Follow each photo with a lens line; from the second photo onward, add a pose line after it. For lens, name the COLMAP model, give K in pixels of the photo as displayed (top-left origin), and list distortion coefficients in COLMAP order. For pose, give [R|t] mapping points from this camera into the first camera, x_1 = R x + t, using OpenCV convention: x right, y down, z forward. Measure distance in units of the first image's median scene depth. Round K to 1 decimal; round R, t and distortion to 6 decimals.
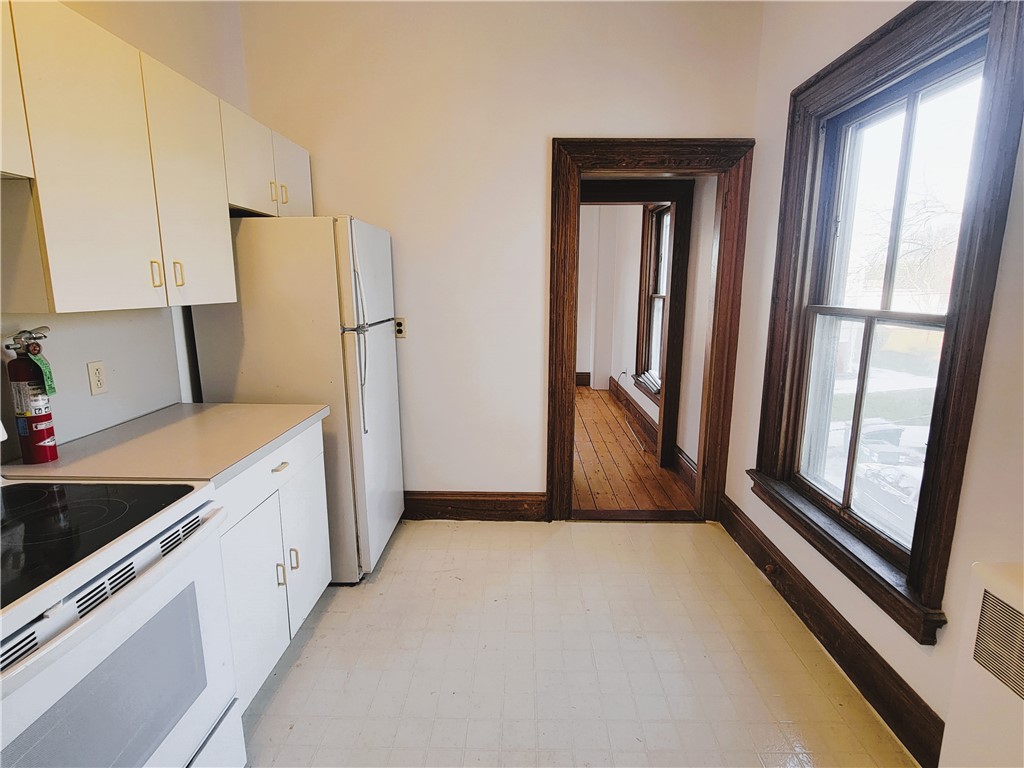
lens RADIAL K [[525.1, 0, 516.1], [0, 525.1, 383.8], [0, 0, 1]] dist [0.000923, -0.000964]
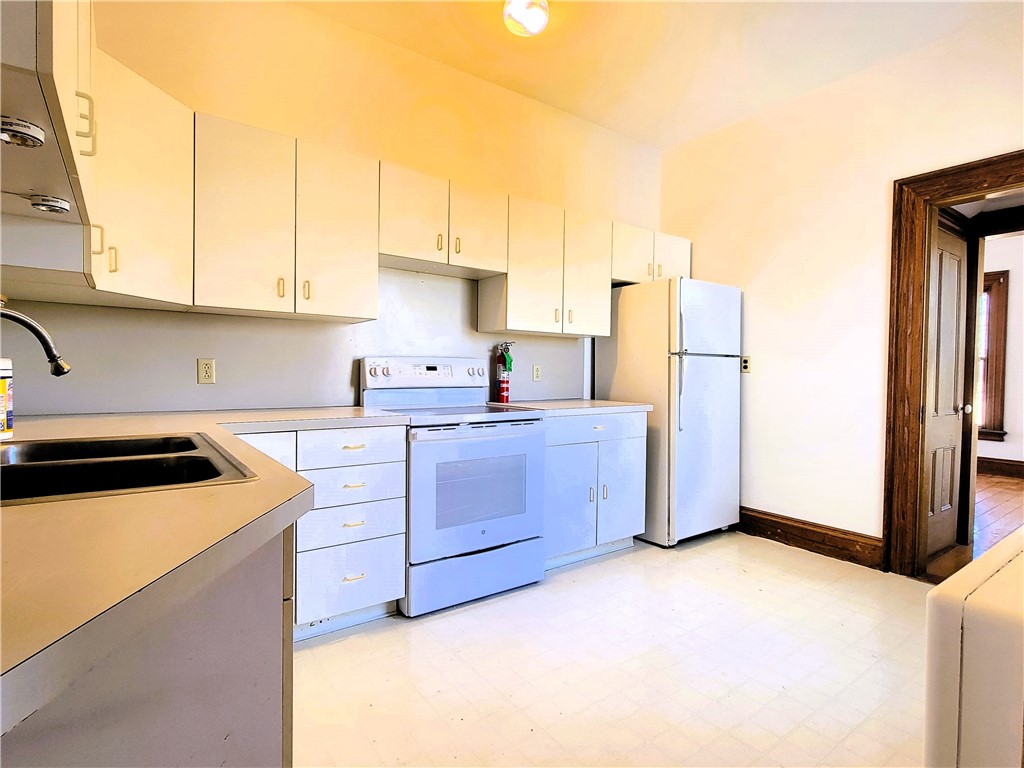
lens RADIAL K [[525.1, 0, 516.1], [0, 525.1, 383.8], [0, 0, 1]] dist [0.000923, -0.000964]
pose [[0.600199, 0.020014, -0.799601, 0.437484], [-0.158017, 0.982951, -0.094009, 0.137238], [0.784087, 0.182775, 0.593128, -0.125650]]
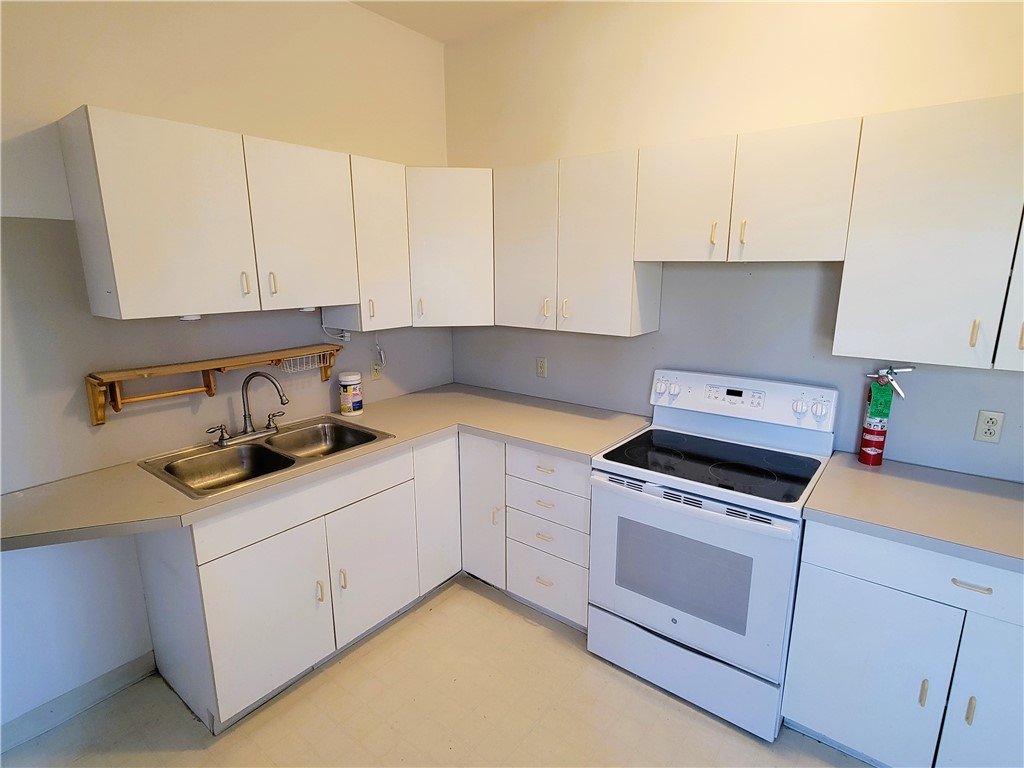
lens RADIAL K [[525.1, 0, 516.1], [0, 525.1, 383.8], [0, 0, 1]] dist [0.000923, -0.000964]
pose [[-0.605799, 0.173077, -0.776564, 0.321916], [-0.145585, 0.935458, 0.322061, -0.172786], [0.782184, 0.308161, -0.541502, 0.498451]]
